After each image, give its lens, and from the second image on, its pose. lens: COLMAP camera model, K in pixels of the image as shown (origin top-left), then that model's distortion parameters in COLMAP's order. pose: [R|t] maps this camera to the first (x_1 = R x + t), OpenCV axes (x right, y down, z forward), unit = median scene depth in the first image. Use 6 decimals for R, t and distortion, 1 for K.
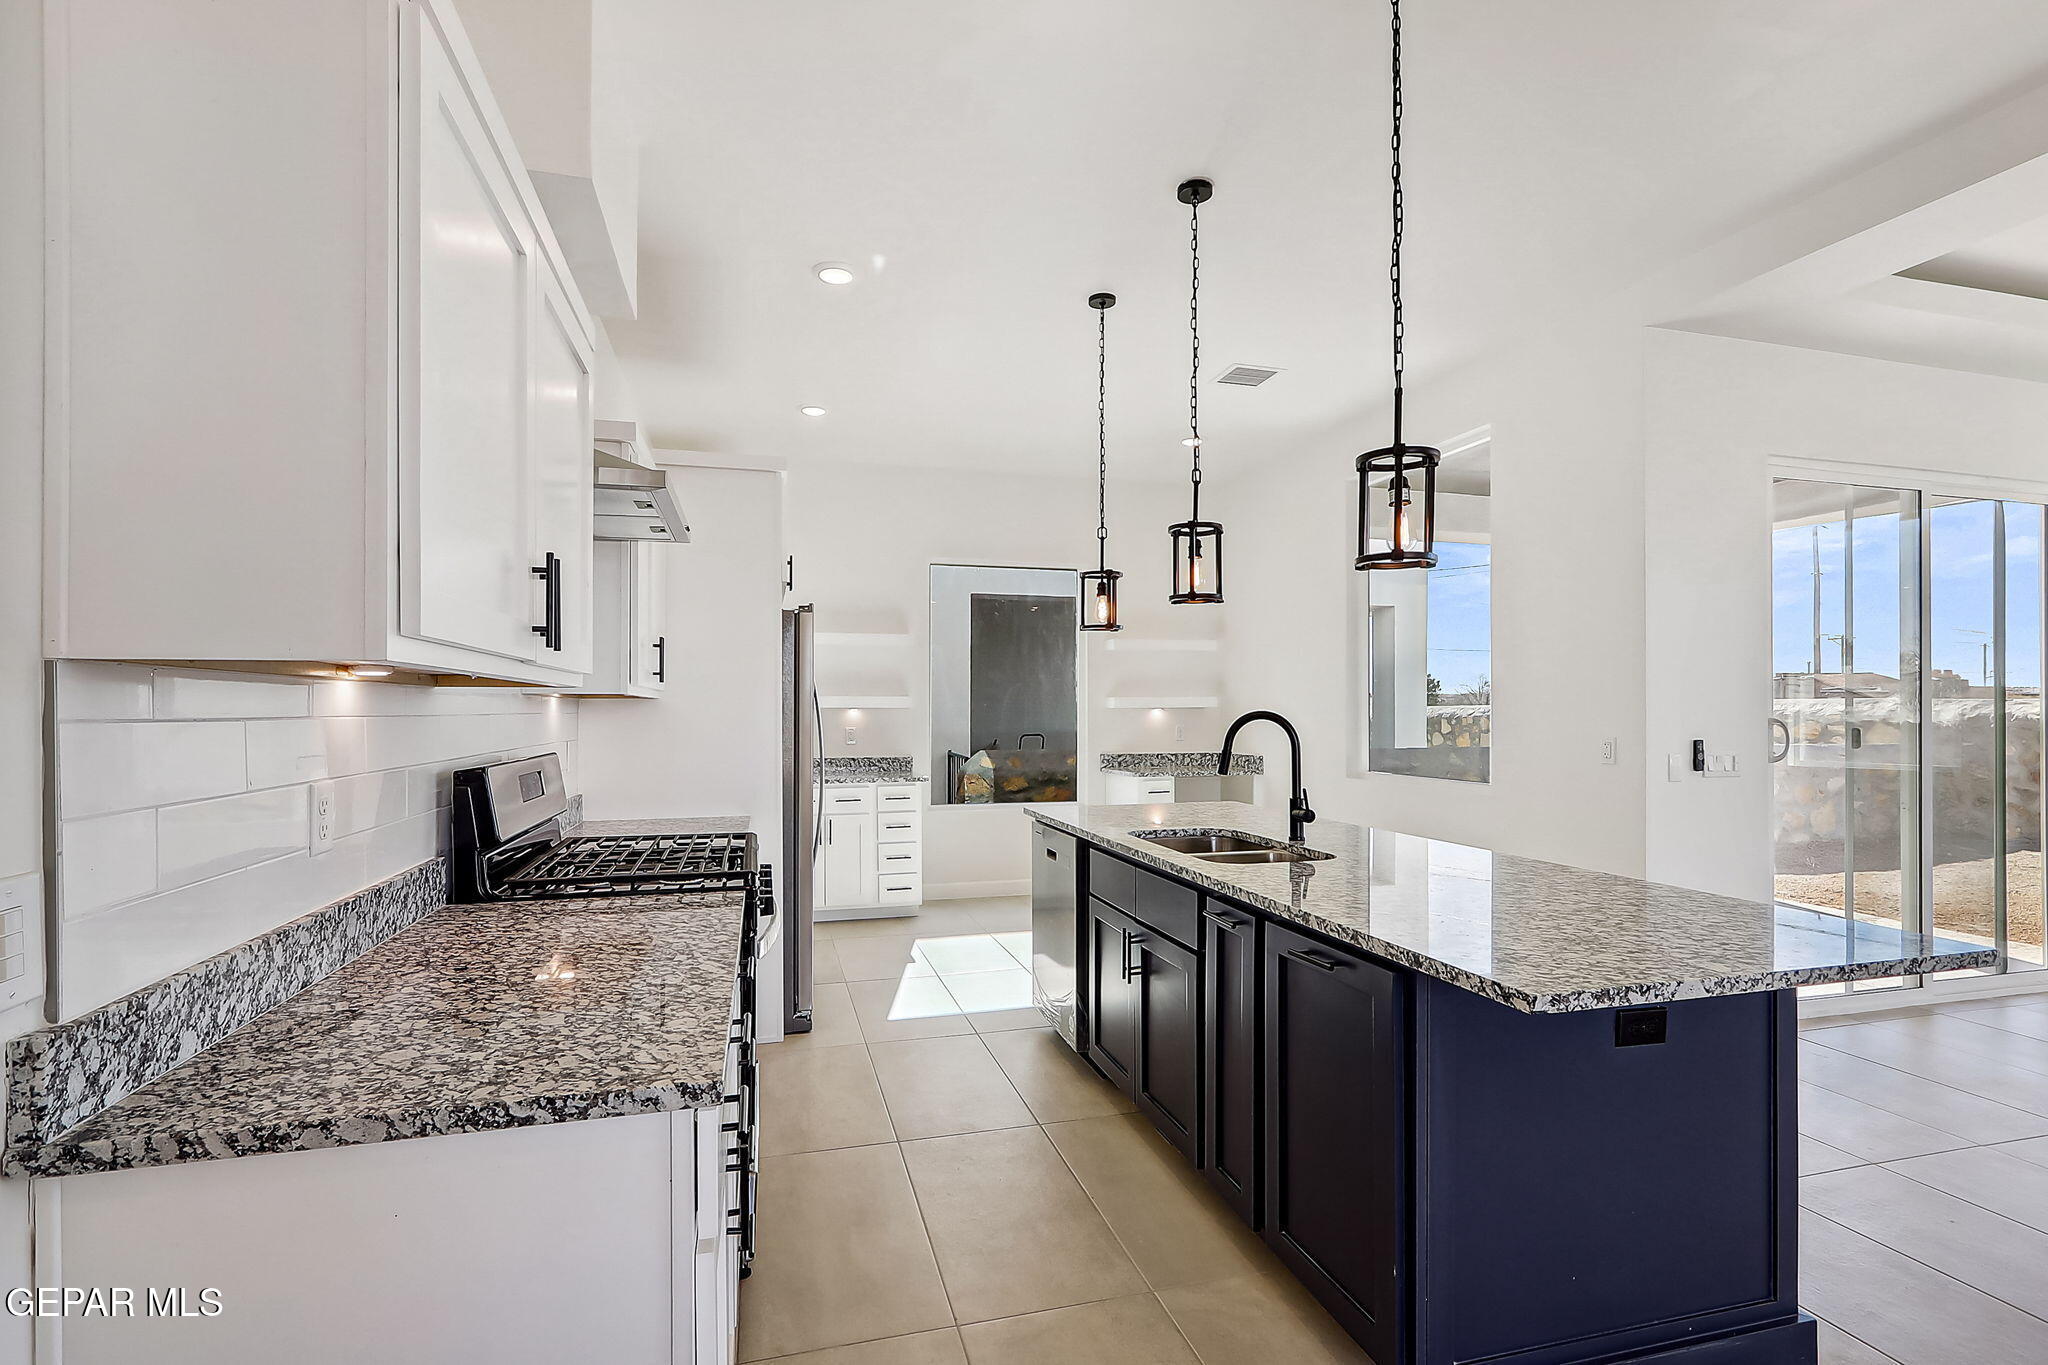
lens RADIAL K [[962.1, 0, 1025.8], [0, 962.1, 696.6], [0, 0, 1]] dist [-0.009557, 0.003802]
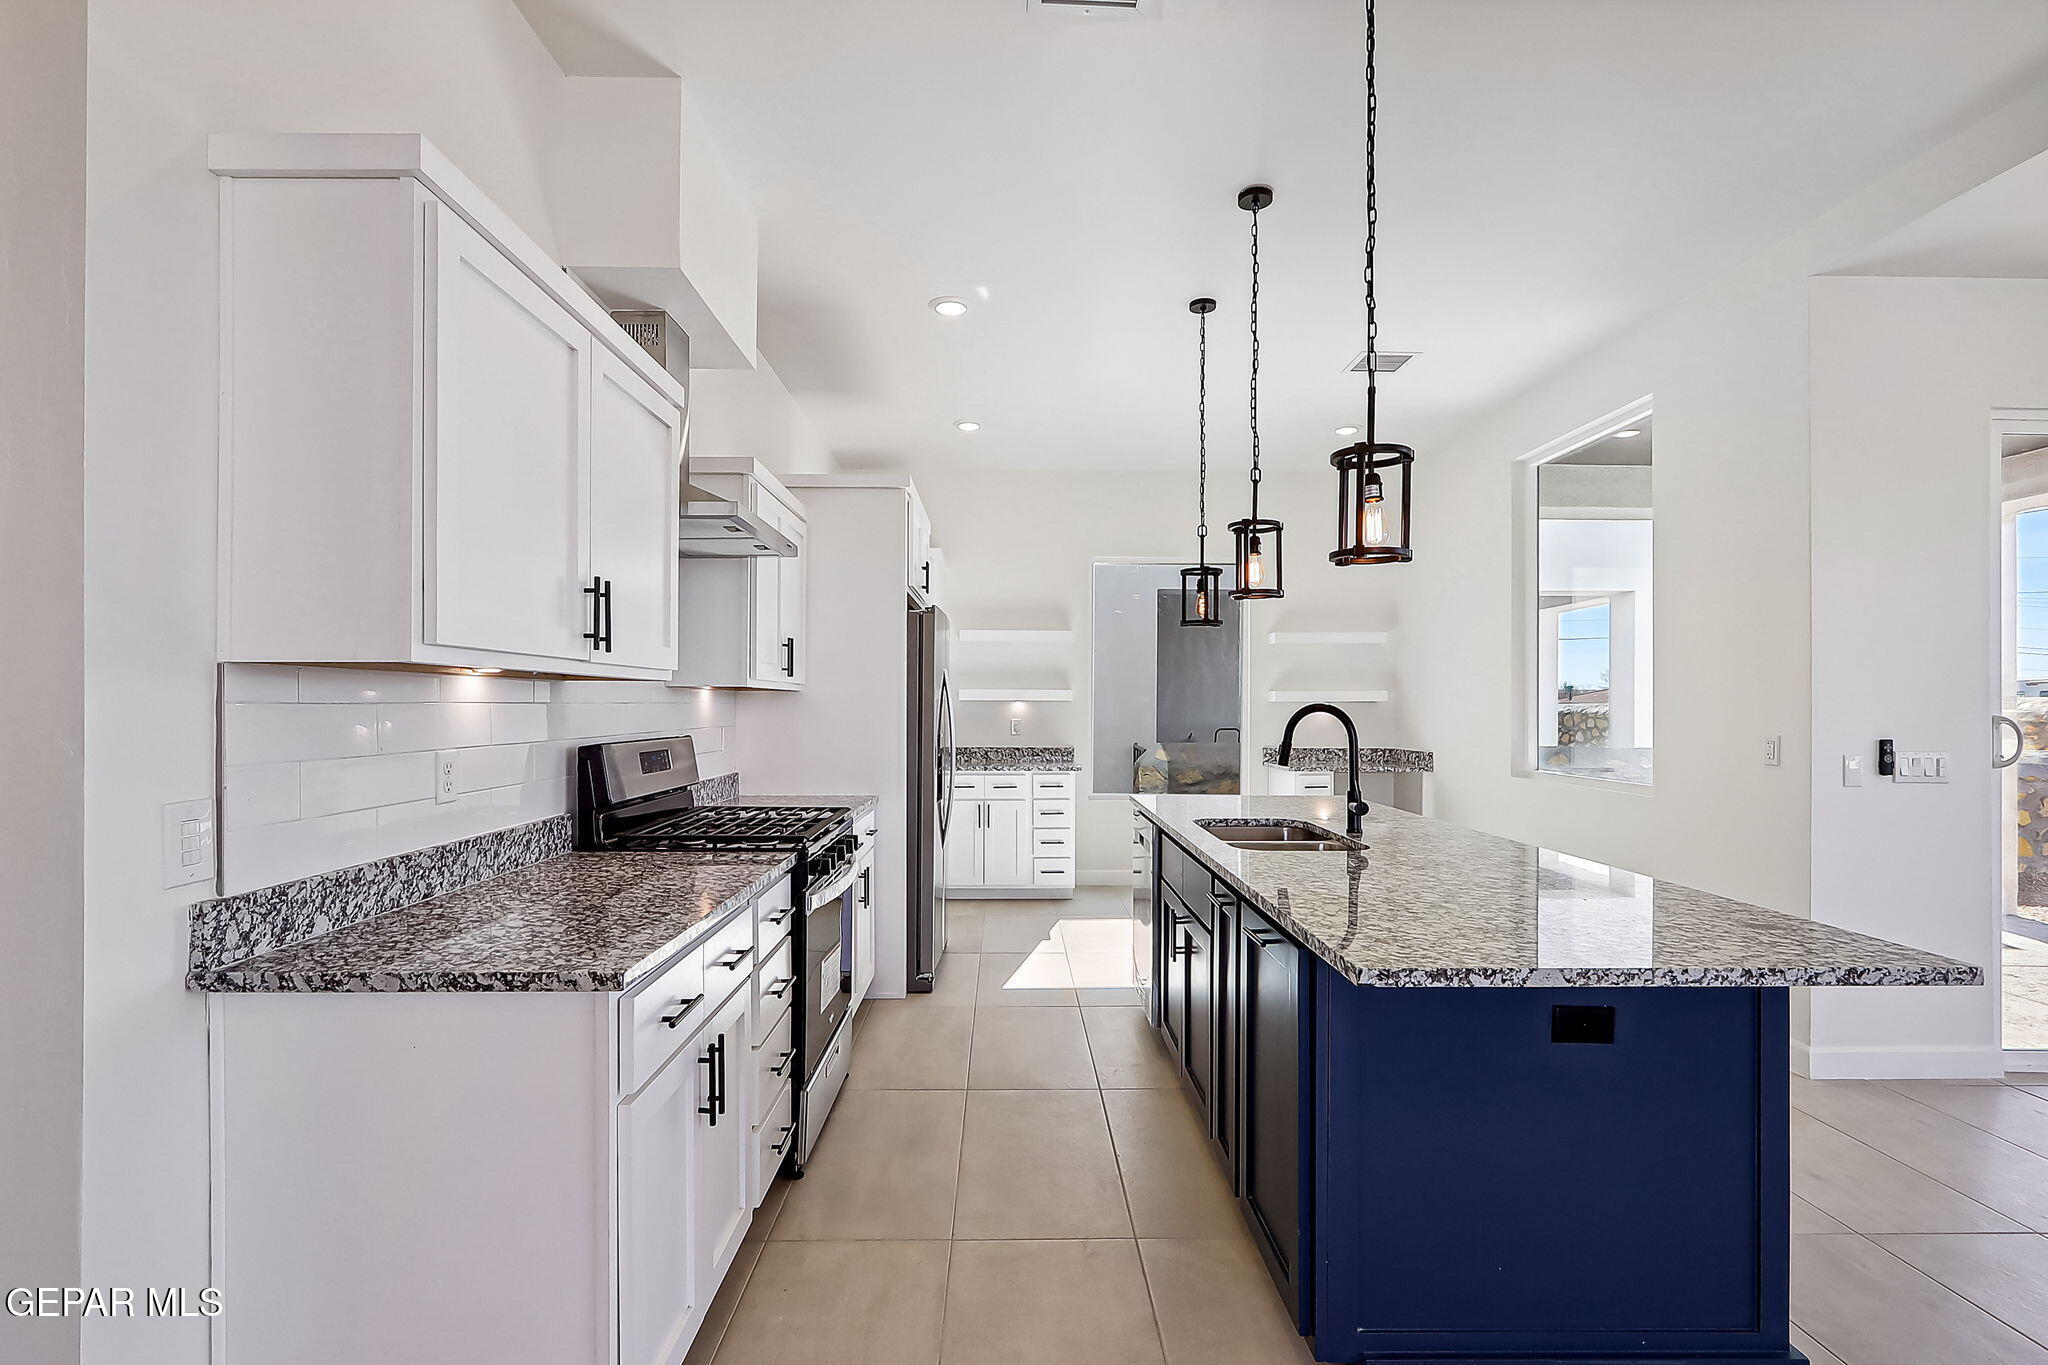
lens RADIAL K [[962.1, 0, 1028.4], [0, 962.1, 688.7], [0, 0, 1]] dist [-0.009557, 0.003802]
pose [[0.968645, 0.000803, -0.248449, 0.284313], [-0.001333, 0.999997, -0.001962, 0.002269], [0.248447, 0.002232, 0.968643, -0.080408]]
